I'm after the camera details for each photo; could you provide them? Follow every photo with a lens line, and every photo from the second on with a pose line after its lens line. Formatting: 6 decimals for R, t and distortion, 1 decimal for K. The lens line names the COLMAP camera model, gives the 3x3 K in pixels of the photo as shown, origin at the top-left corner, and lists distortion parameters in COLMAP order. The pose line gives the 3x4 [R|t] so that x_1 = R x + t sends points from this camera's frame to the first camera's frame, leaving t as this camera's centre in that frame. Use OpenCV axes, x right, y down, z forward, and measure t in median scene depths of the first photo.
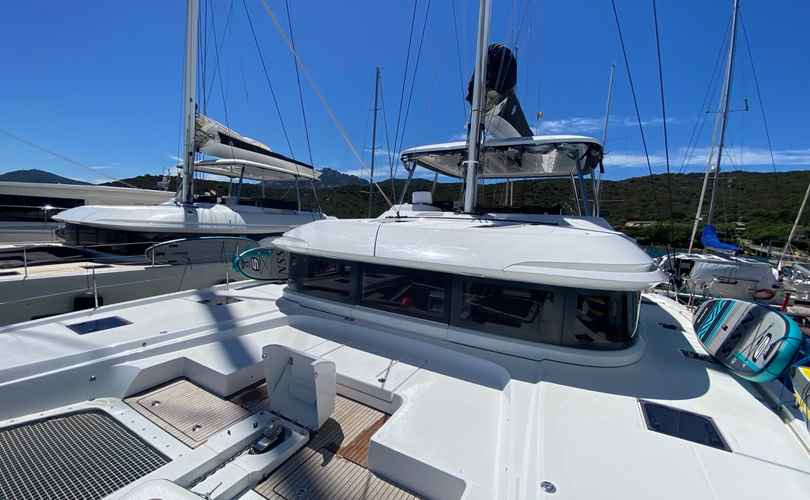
lens RADIAL K [[331.2, 0, 408.5], [0, 331.2, 249.8], [0, 0, 1]] dist [0.000422, -0.012035]
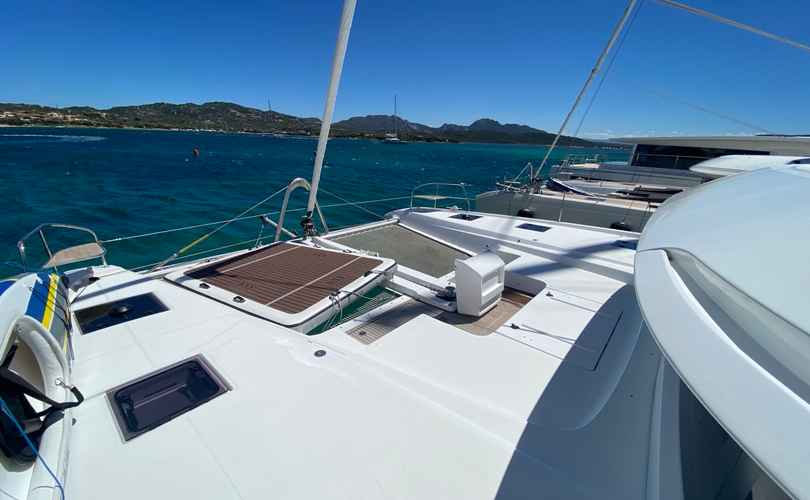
lens RADIAL K [[331.2, 0, 408.5], [0, 331.2, 249.8], [0, 0, 1]] dist [0.000422, -0.012035]
pose [[-0.318312, 0.228510, -0.920033, 0.764045], [-0.090173, 0.958814, 0.269340, -0.056825], [0.943688, 0.168696, -0.284597, 0.811687]]
